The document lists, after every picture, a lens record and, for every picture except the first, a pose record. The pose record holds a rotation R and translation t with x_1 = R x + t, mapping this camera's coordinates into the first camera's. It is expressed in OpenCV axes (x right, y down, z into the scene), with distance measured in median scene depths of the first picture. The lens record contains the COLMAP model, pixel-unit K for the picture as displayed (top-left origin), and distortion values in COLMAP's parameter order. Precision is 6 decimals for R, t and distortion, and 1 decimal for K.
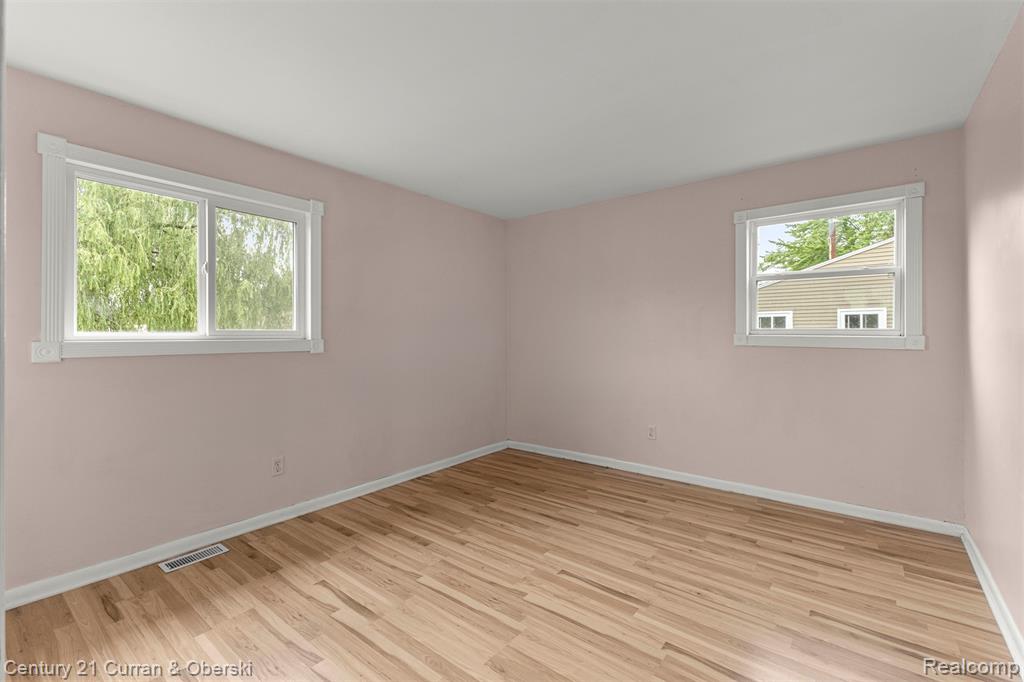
lens RADIAL K [[446.6, 0, 515.8], [0, 446.6, 336.2], [0, 0, 1]] dist [0.013445, -0.002286]
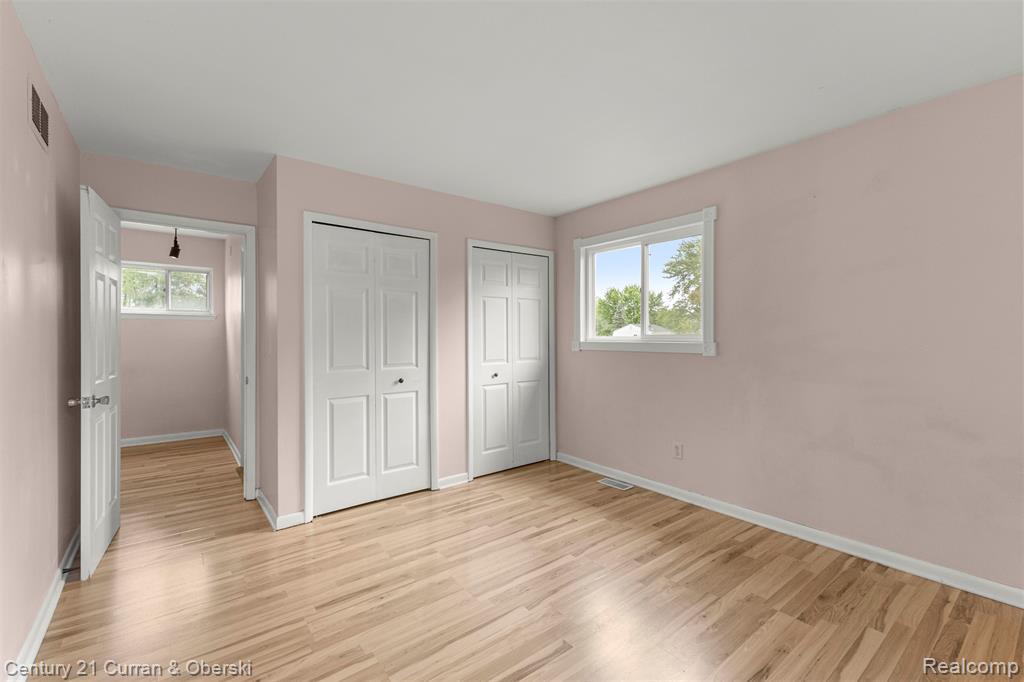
lens RADIAL K [[446.6, 0, 517.5], [0, 446.6, 337.0], [0, 0, 1]] dist [0.013445, -0.002286]
pose [[-0.245088, 0.003675, -0.969494, 0.728026], [-0.000809, 0.999992, 0.003995, -0.010753], [0.969500, 0.001763, -0.245083, 0.916226]]
